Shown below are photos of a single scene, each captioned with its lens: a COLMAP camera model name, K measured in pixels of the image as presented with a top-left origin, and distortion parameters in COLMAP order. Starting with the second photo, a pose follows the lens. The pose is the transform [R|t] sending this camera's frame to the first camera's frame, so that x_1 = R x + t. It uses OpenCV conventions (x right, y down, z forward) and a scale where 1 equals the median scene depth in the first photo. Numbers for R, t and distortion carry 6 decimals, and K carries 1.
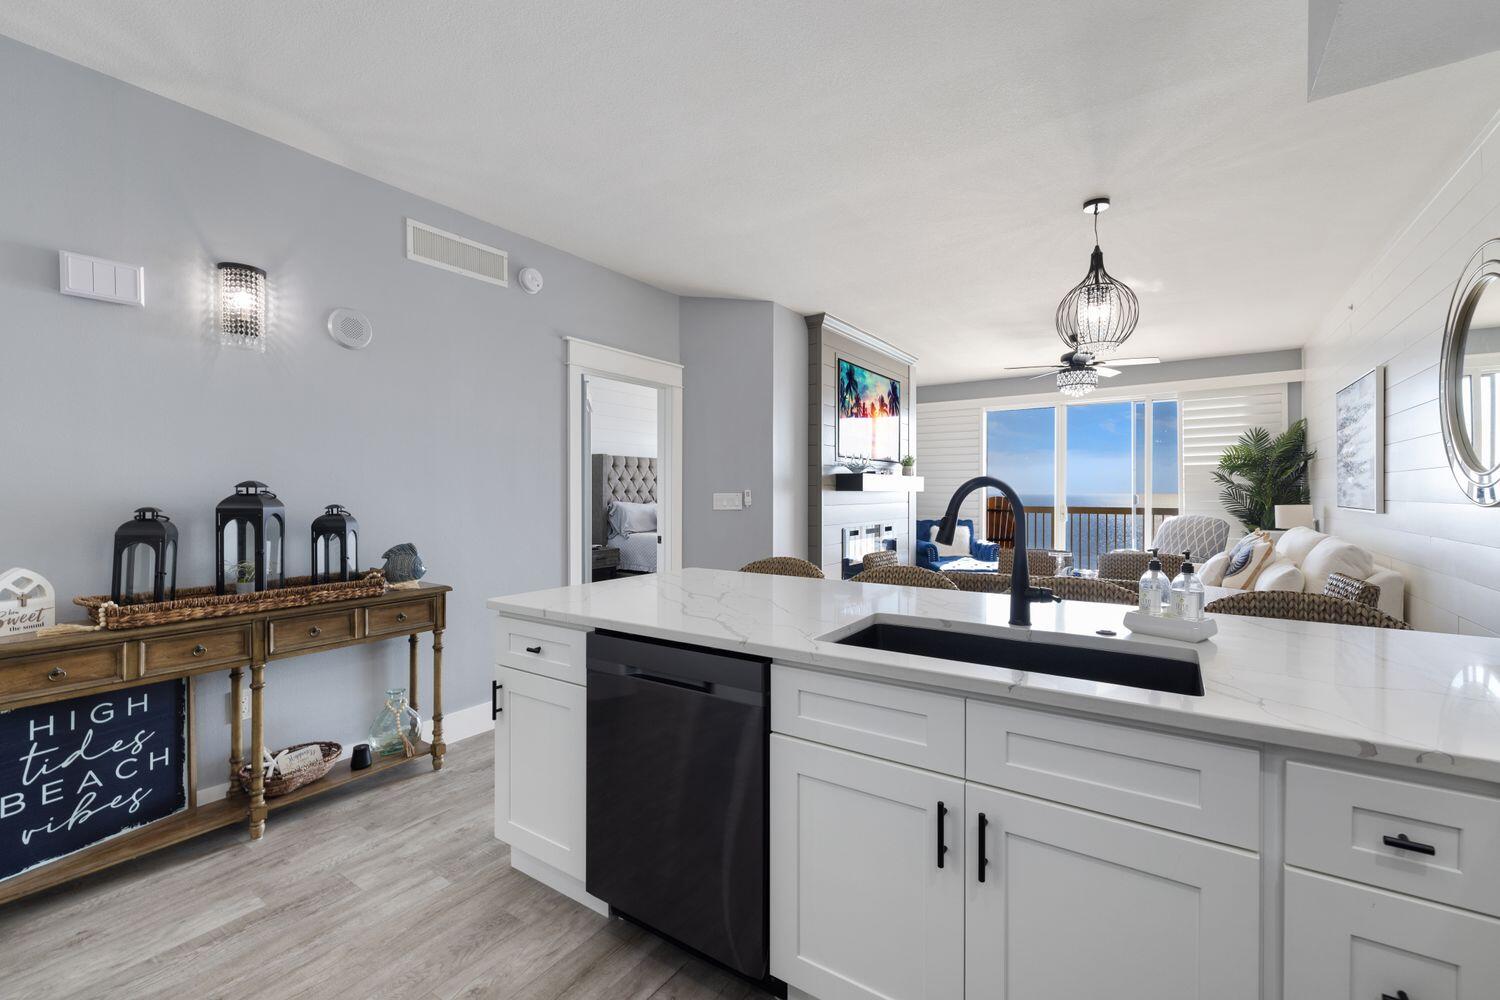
lens RADIAL K [[643.0, 0, 748.3], [0, 643.0, 491.8], [0, 0, 1]] dist [-0.000541, -0.000658]
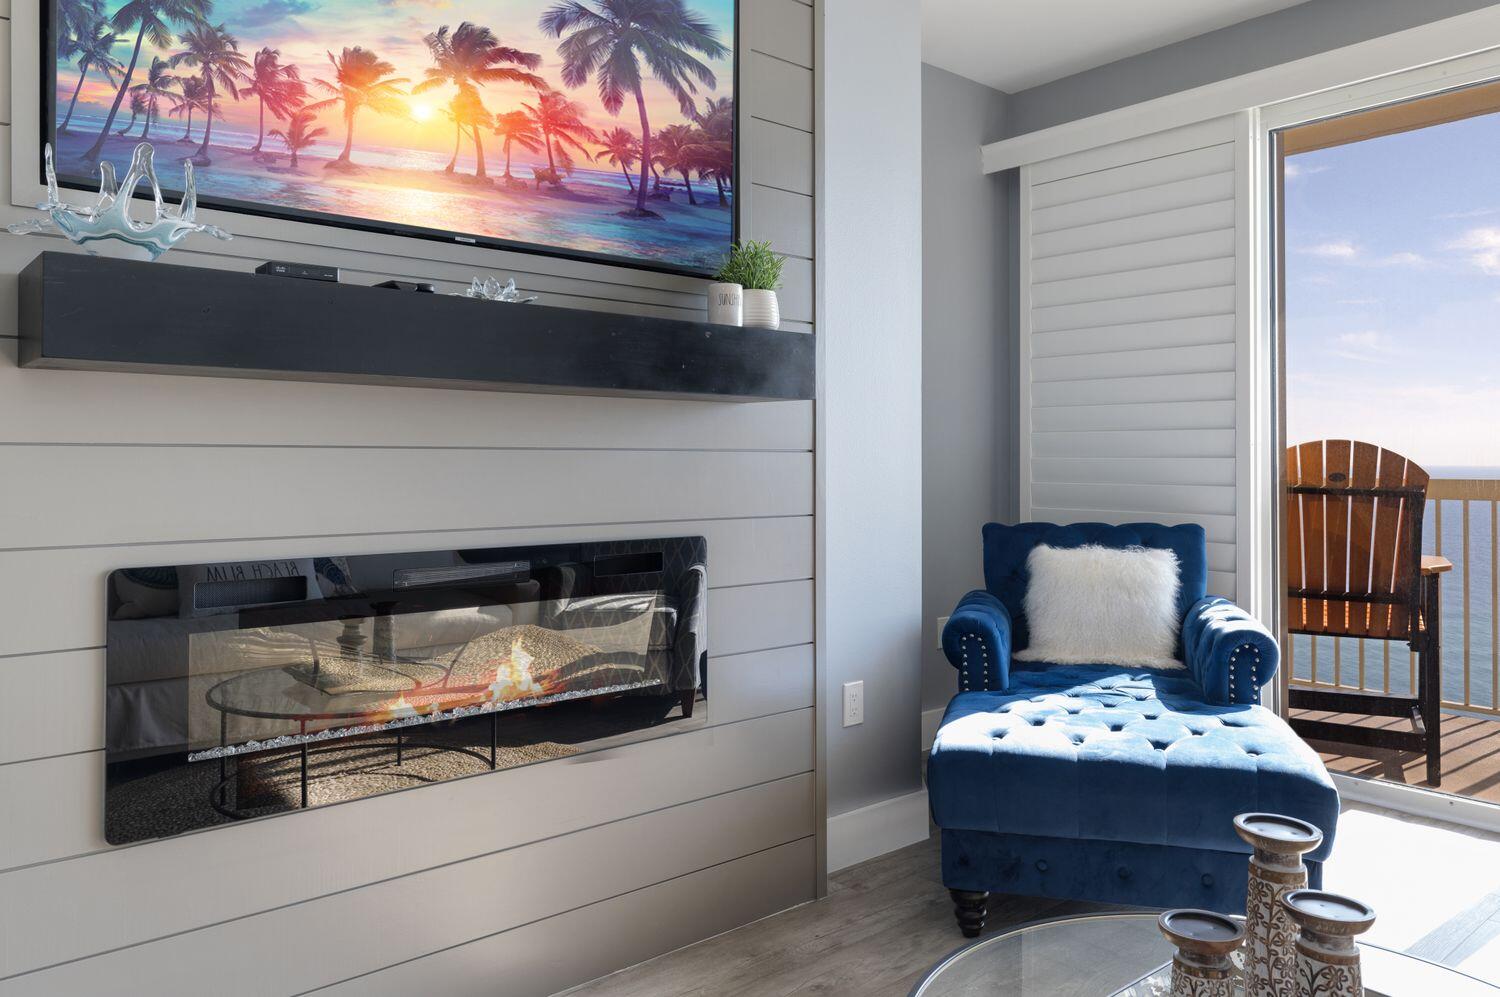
lens RADIAL K [[1082.2, 0, 742.9], [0, 1082.2, 457.7], [0, 0, 1]] dist [0.014312, 0.003507]
pose [[0.964319, -0.002014, -0.264736, 0.363520], [-0.000021, 0.999970, -0.007684, 0.024200], [0.264743, 0.007415, 0.964290, 0.657105]]
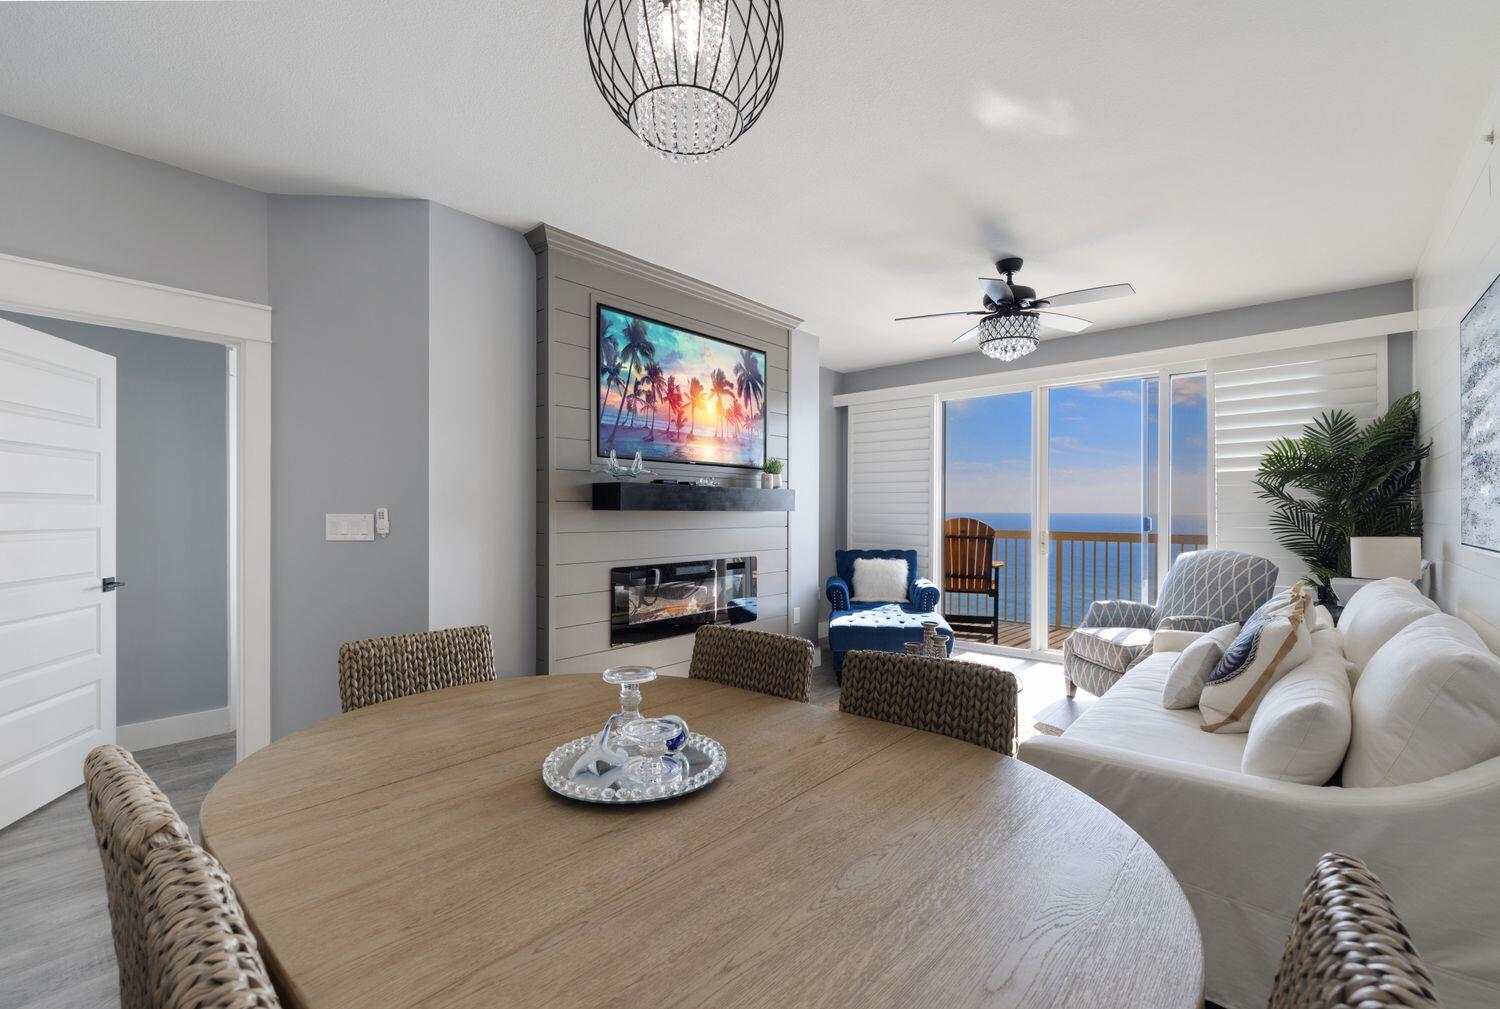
lens RADIAL K [[644.2, 0, 759.0], [0, 644.2, 513.8], [0, 0, 1]] dist [0.021456, -0.012974]
pose [[0.993916, 0.003052, -0.110094, 0.323227], [-0.002508, 0.999984, 0.005077, -0.001459], [0.110108, -0.004770, 0.993908, 0.328754]]
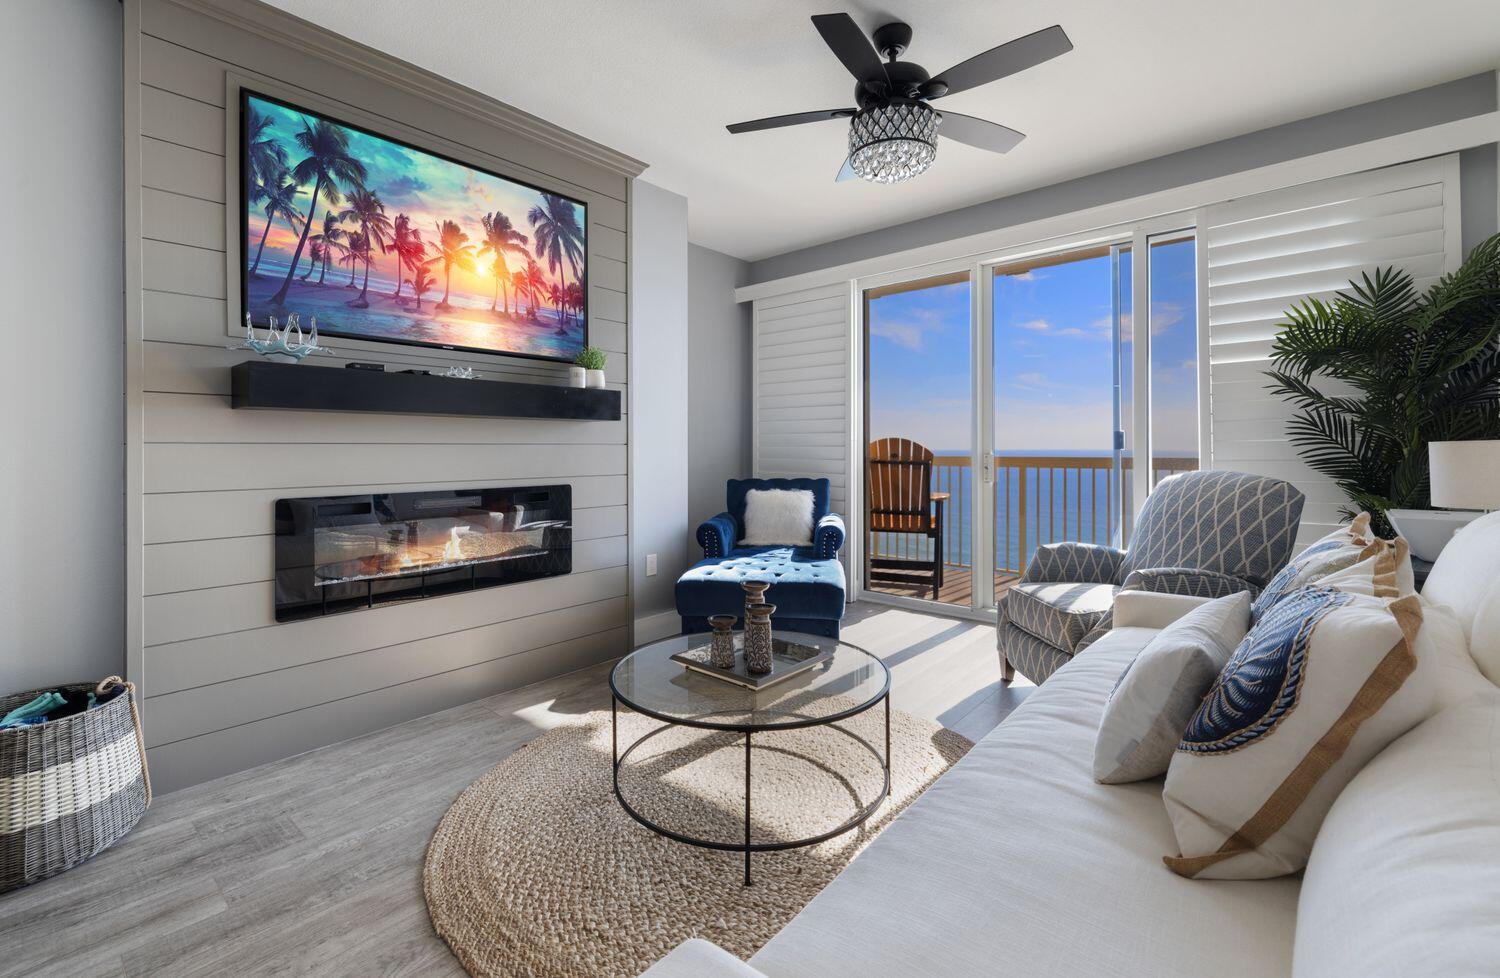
lens RADIAL K [[648.9, 0, 746.2], [0, 648.9, 452.6], [0, 0, 1]] dist [-0.008939, 0.000029]
pose [[0.992122, -0.000395, -0.125273, 0.447284], [0.001095, 0.999984, 0.005517, 0.022223], [0.125268, -0.005611, 0.992107, 0.547857]]
